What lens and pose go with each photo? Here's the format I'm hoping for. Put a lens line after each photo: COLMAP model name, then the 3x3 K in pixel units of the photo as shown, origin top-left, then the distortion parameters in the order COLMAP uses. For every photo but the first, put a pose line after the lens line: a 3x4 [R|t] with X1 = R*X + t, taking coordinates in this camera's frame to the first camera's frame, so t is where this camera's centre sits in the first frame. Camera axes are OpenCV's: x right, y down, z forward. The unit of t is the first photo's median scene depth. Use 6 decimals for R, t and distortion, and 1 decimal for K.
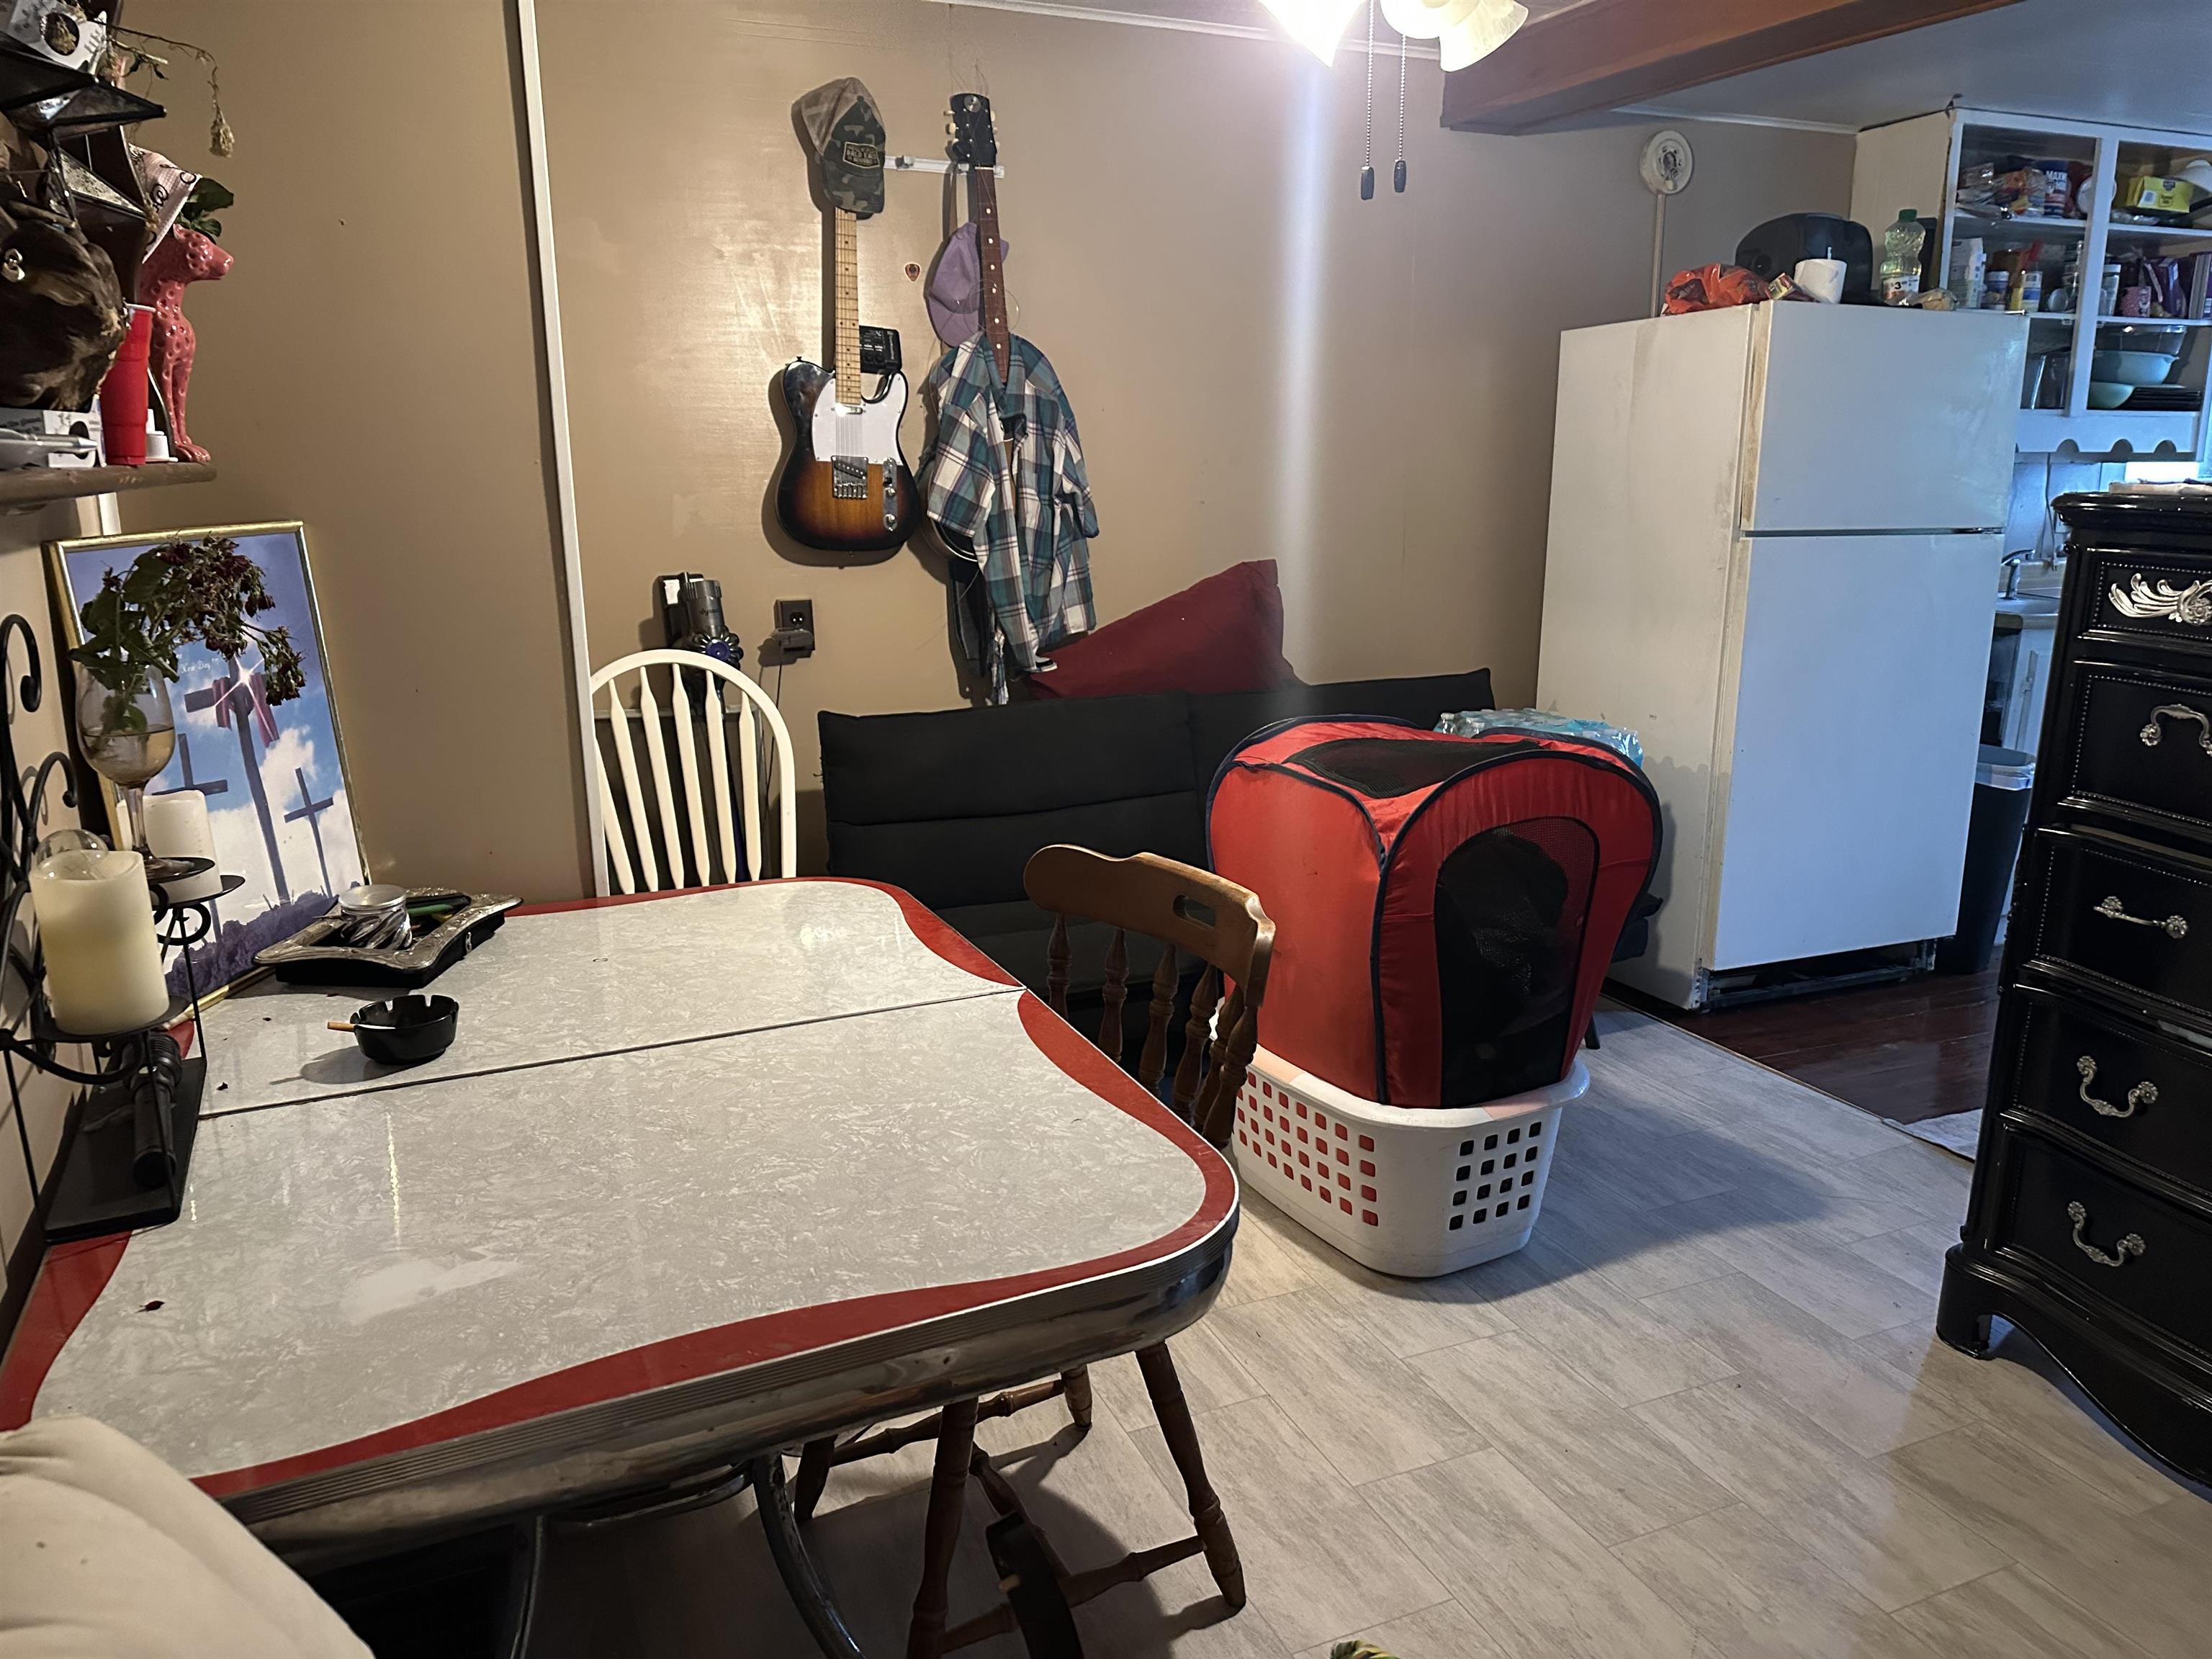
lens RADIAL K [[1579.4, 0, 1106.0], [0, 1579.4, 829.5], [0, 0, 1]] dist [-0.000519, 0.000098]
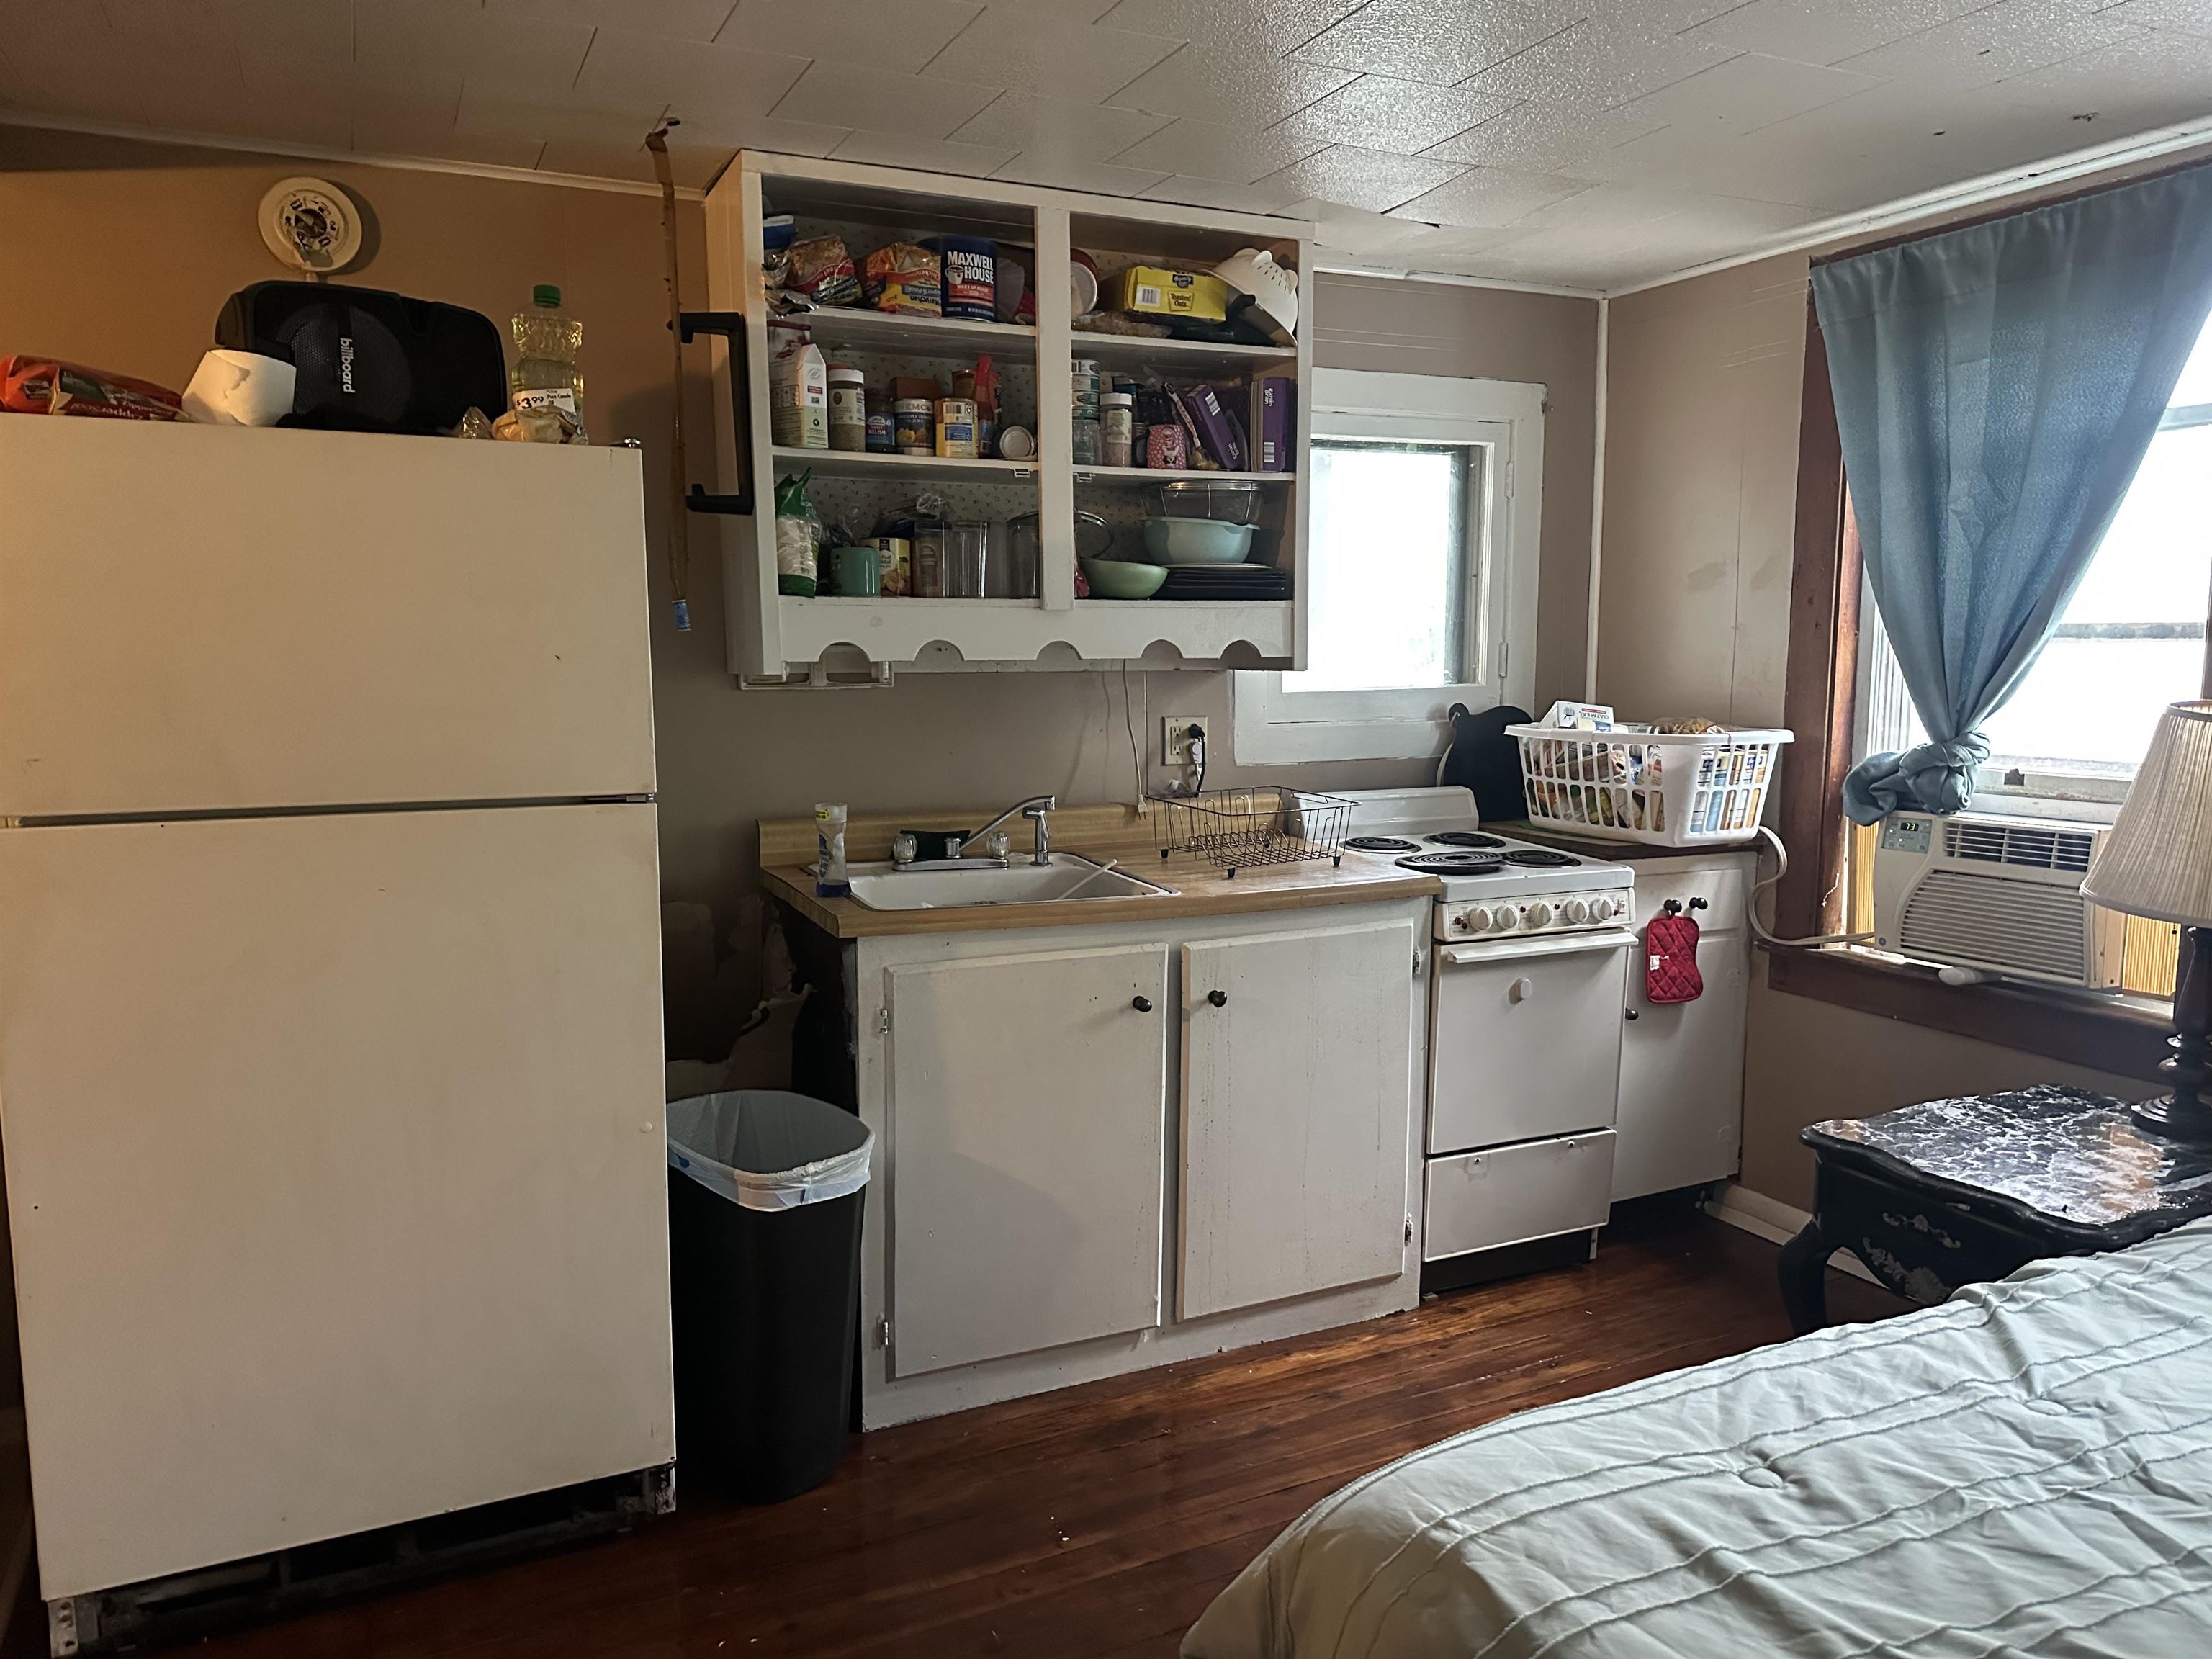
lens RADIAL K [[1533.5, 0, 1106.0], [0, 1533.5, 829.5], [0, 0, 1]] dist [0.042890, -0.002812]
pose [[0.999882, -0.002063, 0.015245, 0.631427], [0.003731, 0.993904, -0.110190, -0.096210], [-0.014925, 0.110234, 0.993794, 0.359568]]
